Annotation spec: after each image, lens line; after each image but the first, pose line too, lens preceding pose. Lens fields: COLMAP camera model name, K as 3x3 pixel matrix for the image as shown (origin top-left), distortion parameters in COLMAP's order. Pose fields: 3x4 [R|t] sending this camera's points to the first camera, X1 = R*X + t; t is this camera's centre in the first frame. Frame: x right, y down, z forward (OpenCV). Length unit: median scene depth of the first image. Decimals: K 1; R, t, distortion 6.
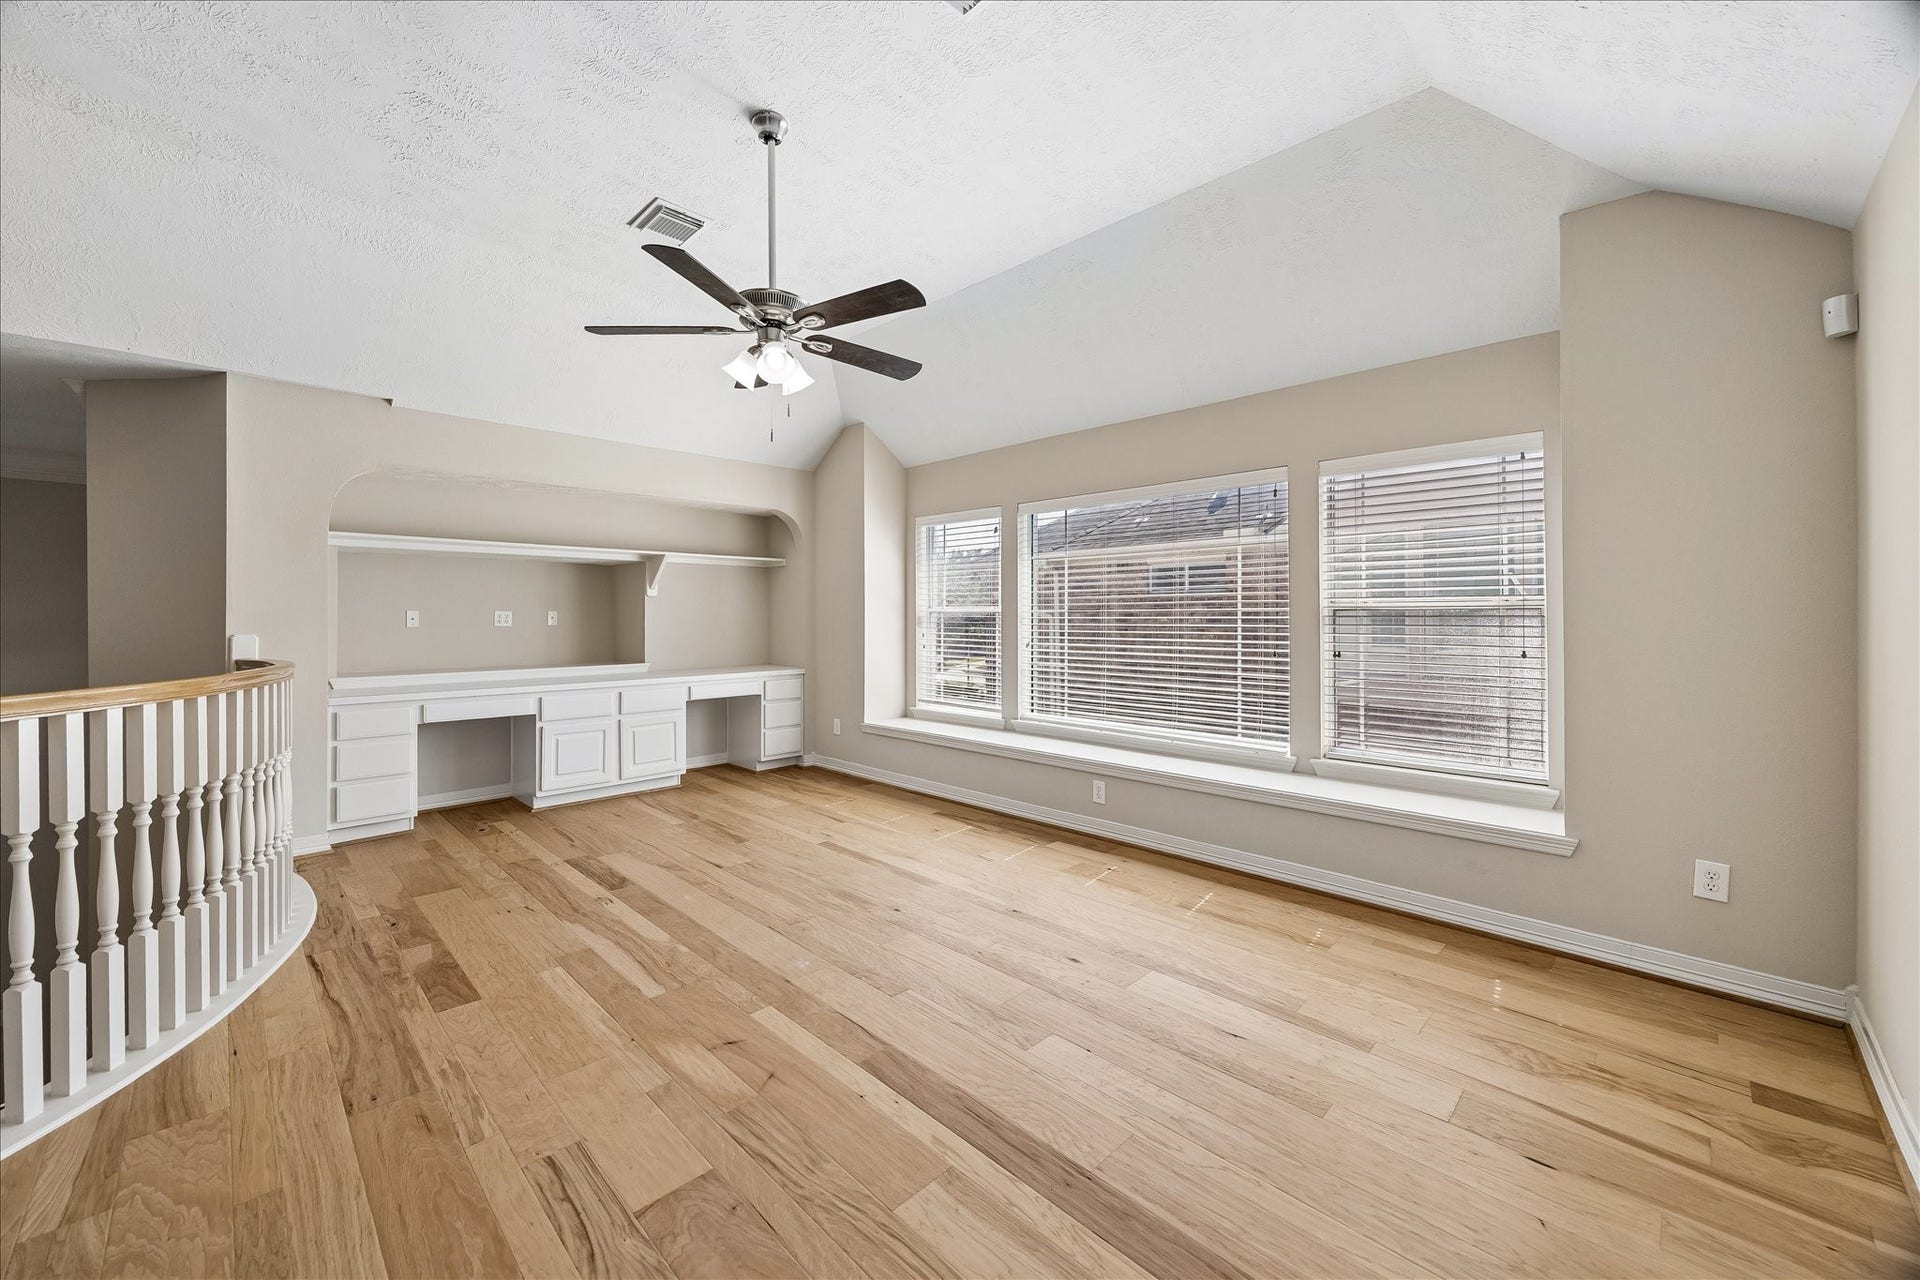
lens RADIAL K [[742.8, 0, 958.7], [0, 742.8, 624.6], [0, 0, 1]] dist [-0.003129, -0.000038]
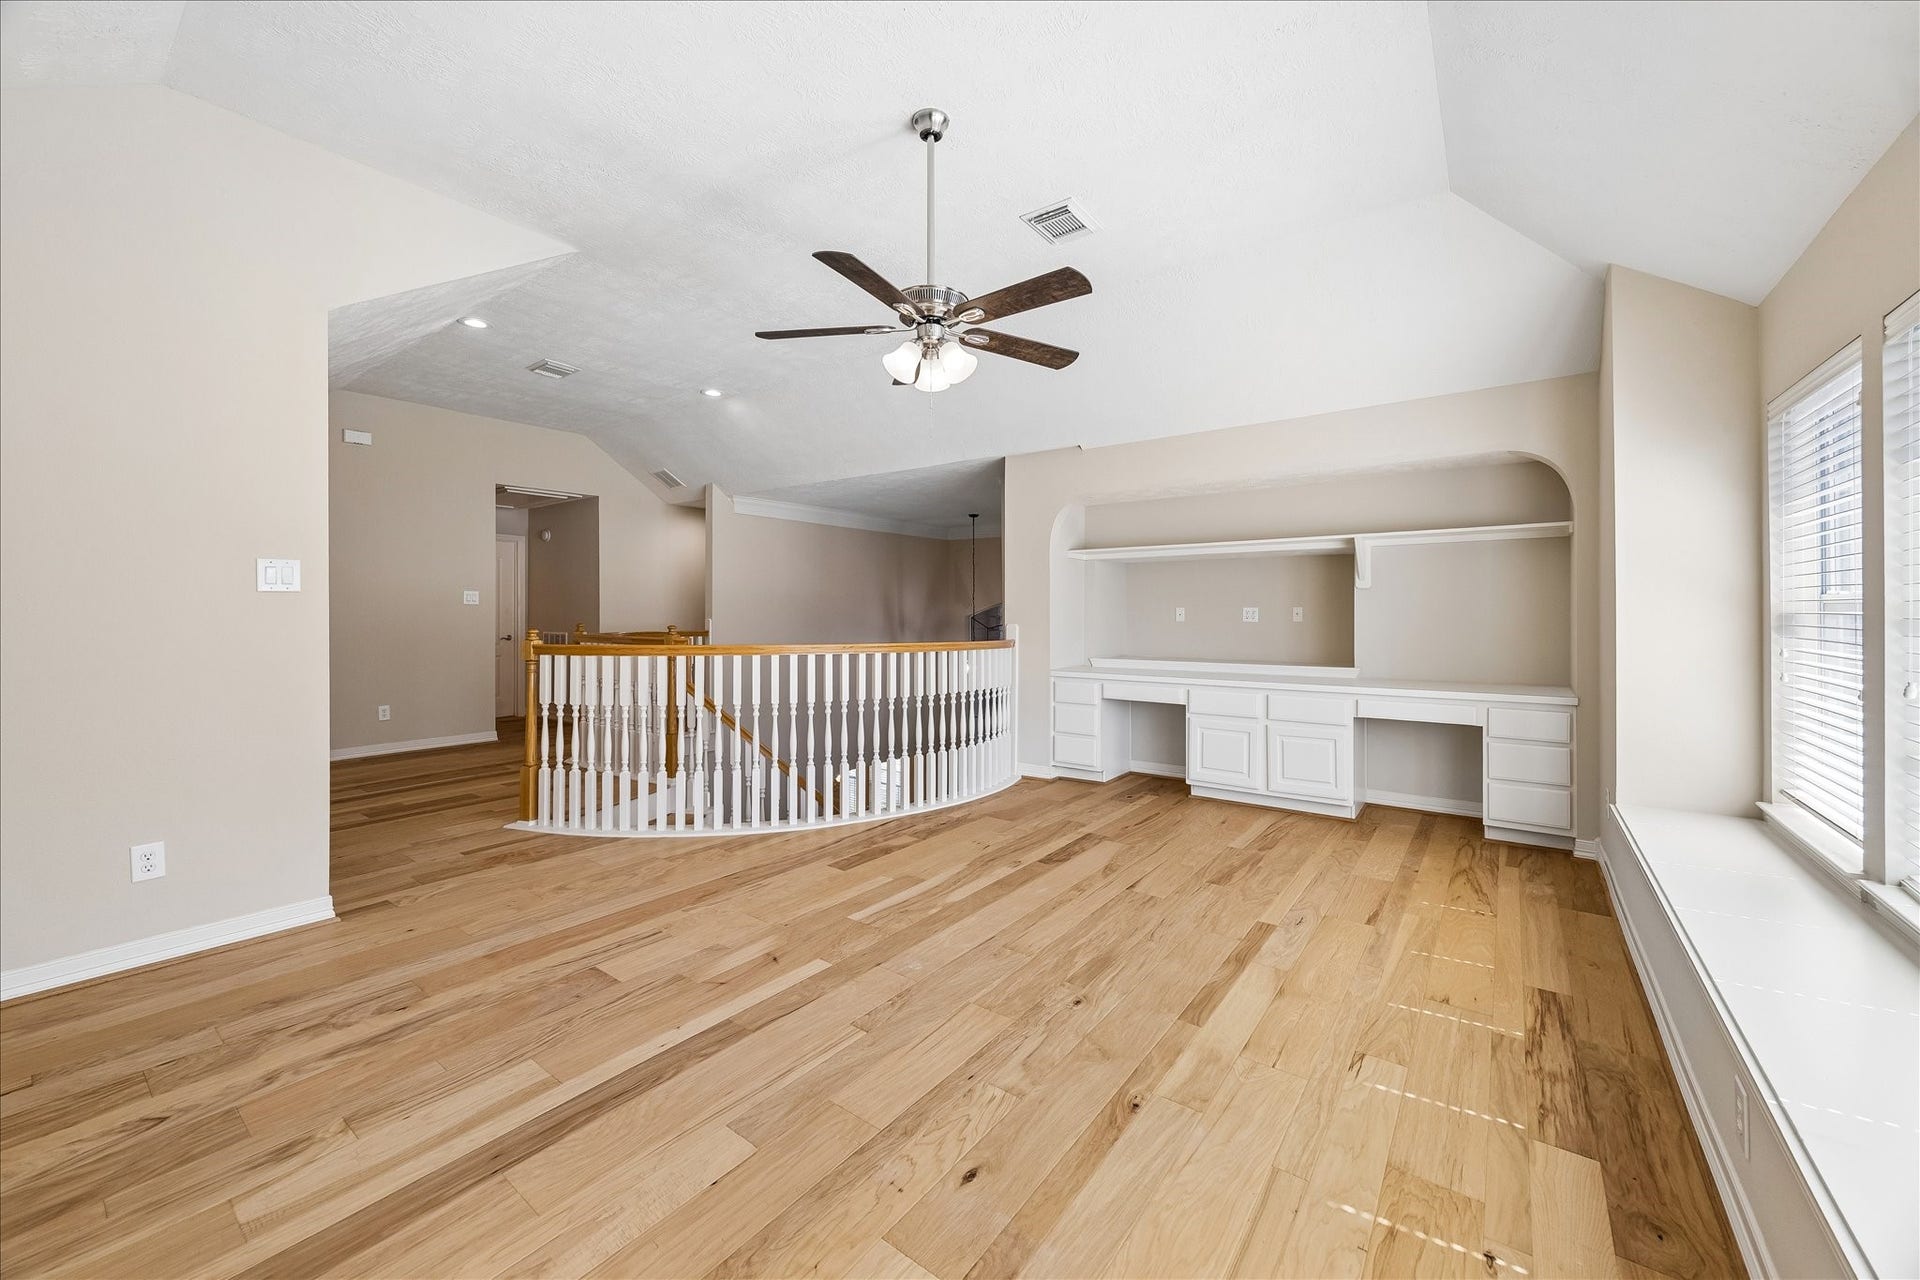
lens RADIAL K [[742.8, 0, 928.5], [0, 742.8, 609.5], [0, 0, 1]] dist [-0.003129, -0.000038]
pose [[0.113173, -0.006374, -0.993555, 0.566268], [-0.013545, 0.999877, -0.007958, -0.001732], [0.993483, 0.014358, 0.113072, 0.670057]]
